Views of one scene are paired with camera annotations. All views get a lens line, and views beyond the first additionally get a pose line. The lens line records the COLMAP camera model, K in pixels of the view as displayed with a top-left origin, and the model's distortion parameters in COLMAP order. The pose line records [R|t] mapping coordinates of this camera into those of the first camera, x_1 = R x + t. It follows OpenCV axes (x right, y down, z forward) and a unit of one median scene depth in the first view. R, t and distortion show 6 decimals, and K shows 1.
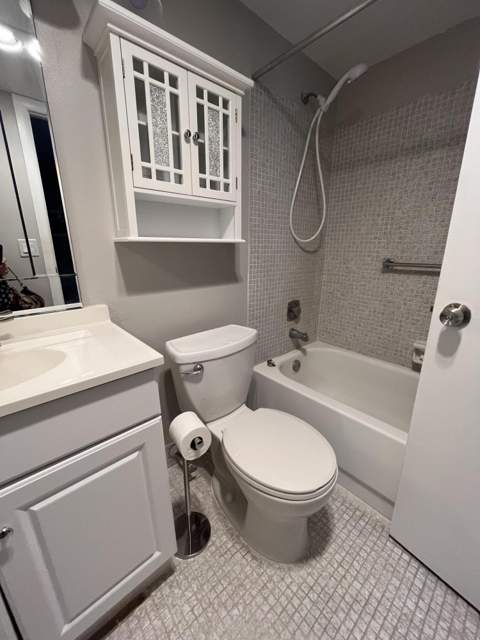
lens RADIAL K [[261.2, 0, 240.0], [0, 261.2, 320.0], [0, 0, 1]] dist [-0.005478, -0.000178]
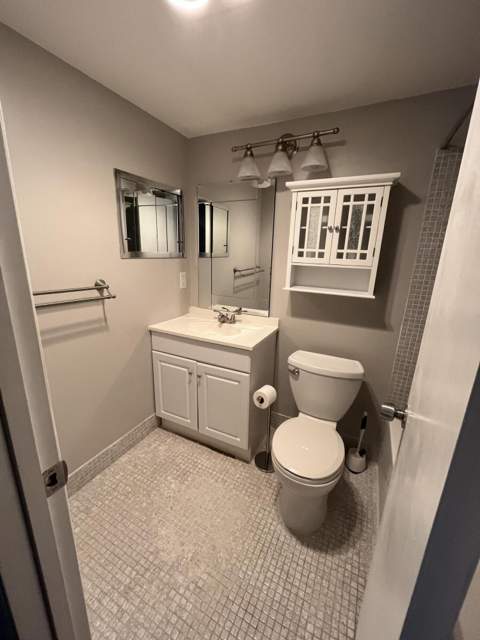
lens RADIAL K [[261.2, 0, 240.0], [0, 261.2, 320.0], [0, 0, 1]] dist [-0.005478, -0.000178]
pose [[0.362390, 0.257973, -0.895613, 1.113539], [-0.278712, 0.946955, 0.159987, -0.282189], [0.889378, 0.191641, 0.415067, -0.025020]]
